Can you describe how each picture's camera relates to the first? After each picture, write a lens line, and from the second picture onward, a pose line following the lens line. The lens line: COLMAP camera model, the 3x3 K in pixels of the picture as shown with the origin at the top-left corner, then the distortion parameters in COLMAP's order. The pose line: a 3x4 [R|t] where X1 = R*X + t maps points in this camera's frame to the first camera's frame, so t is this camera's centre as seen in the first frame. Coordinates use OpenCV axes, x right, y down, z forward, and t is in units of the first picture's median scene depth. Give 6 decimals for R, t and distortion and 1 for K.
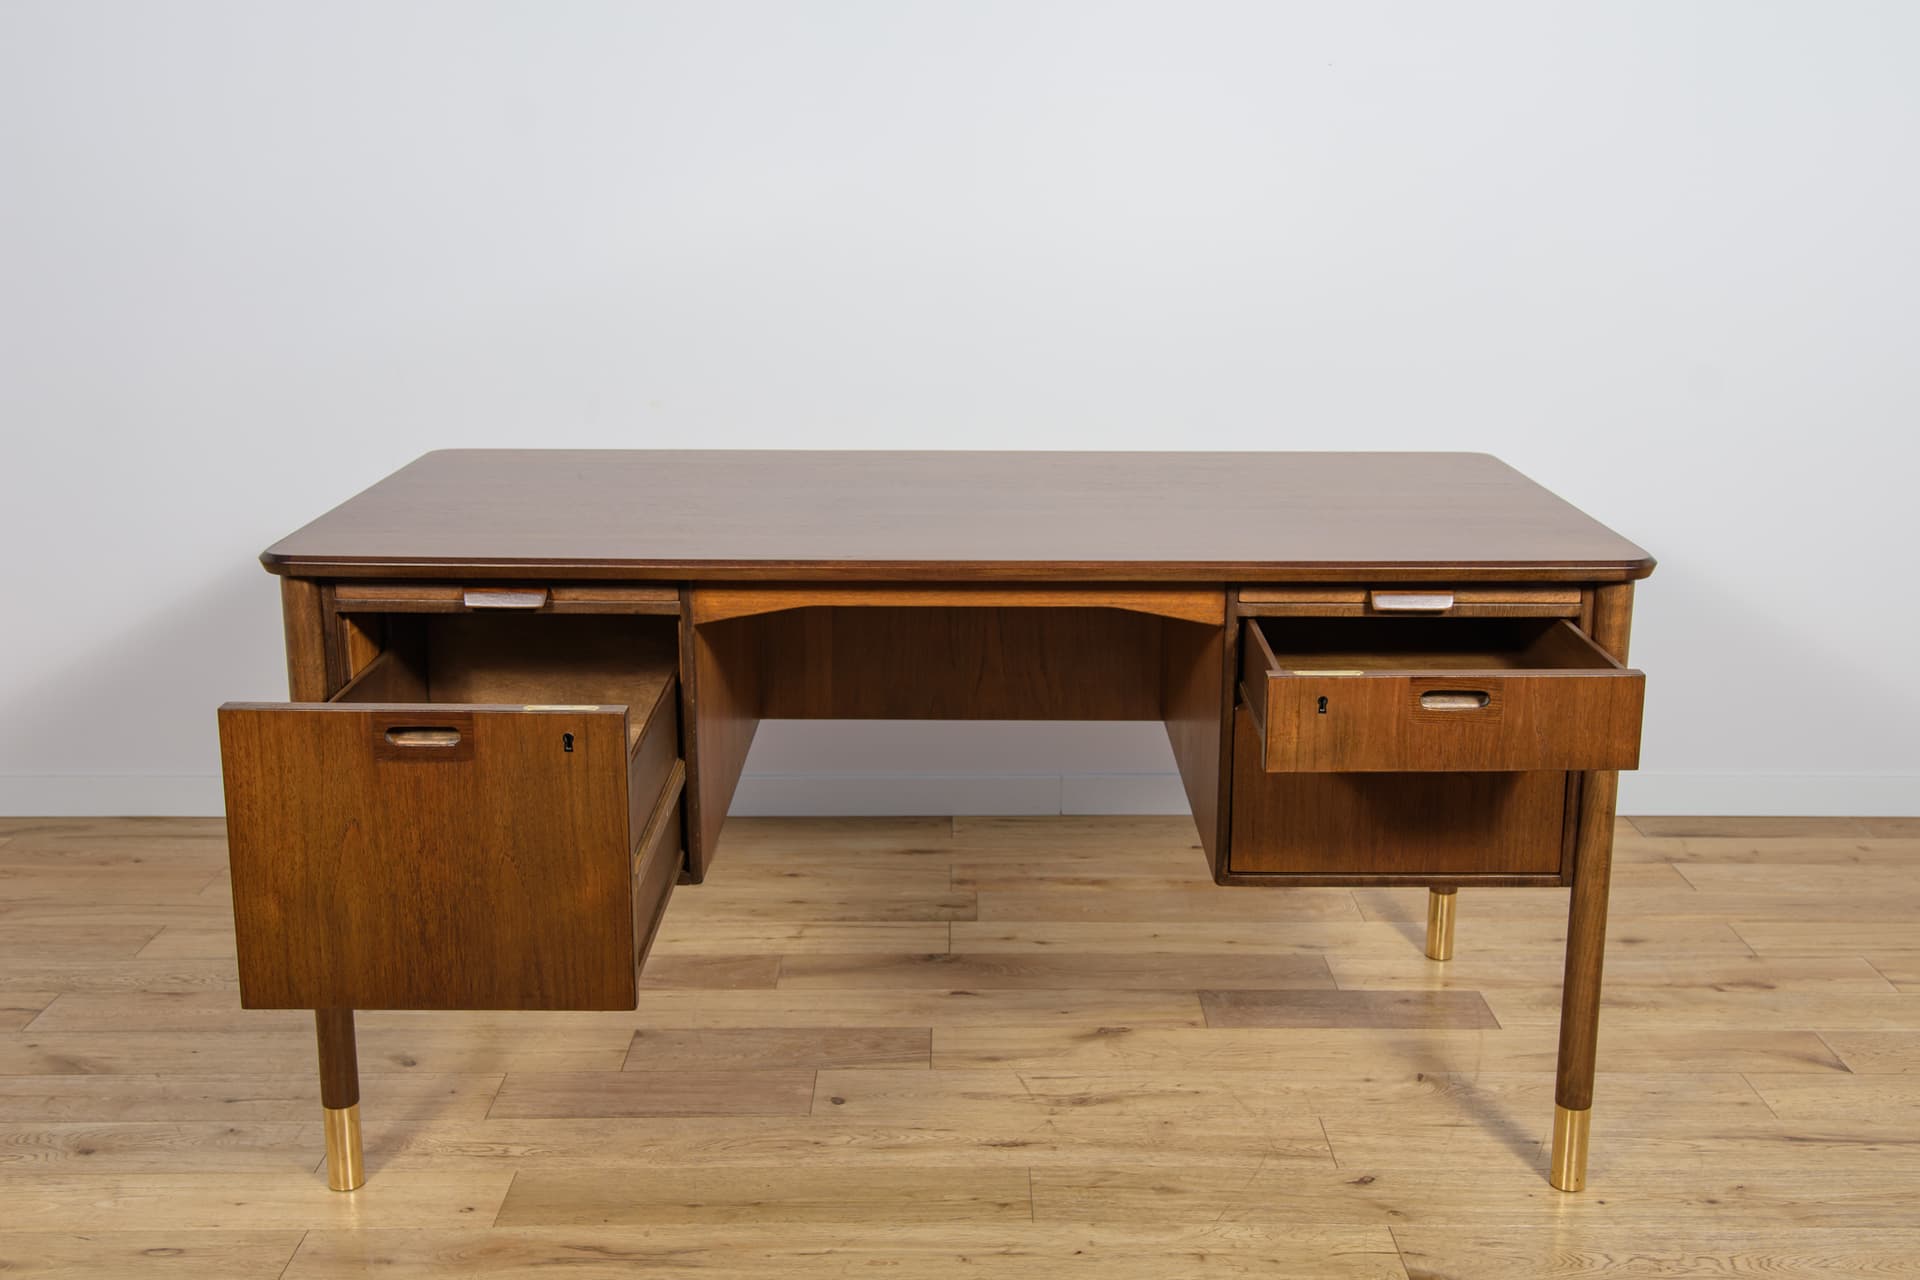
lens RADIAL K [[2087.4, 0, 979.3], [0, 2087.4, 642.7], [0, 0, 1]] dist [0.001449, 0.097595]
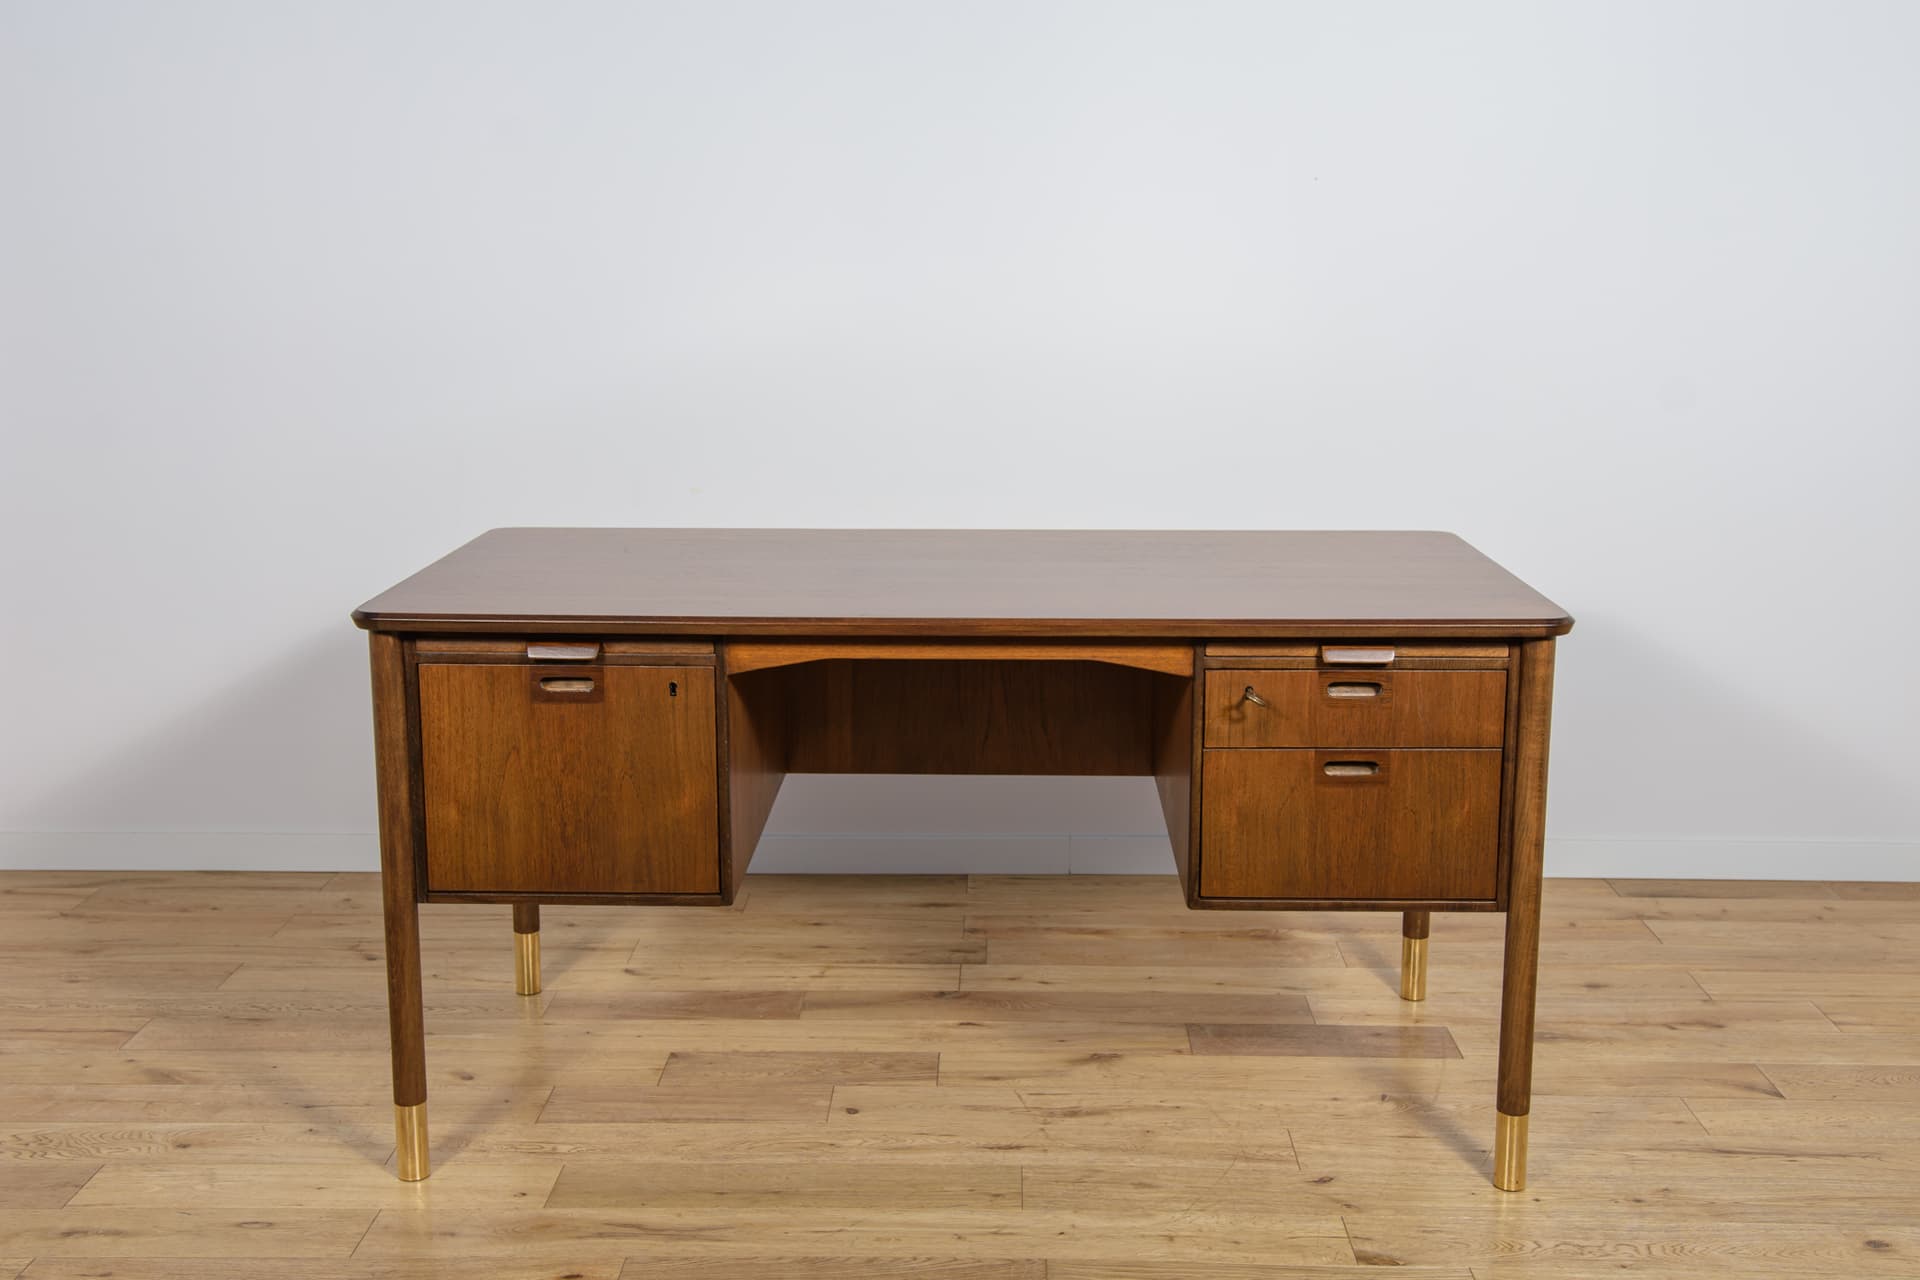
lens RADIAL K [[2166.2, 0, 963.4], [0, 2166.2, 641.9], [0, 0, 1]] dist [0.020022, 0.098812]
pose [[0.999541, 0.002429, -0.030192, 0.026150], [-0.003972, 0.998683, -0.051157, 0.030490], [0.030028, 0.051254, 0.998234, -0.163865]]
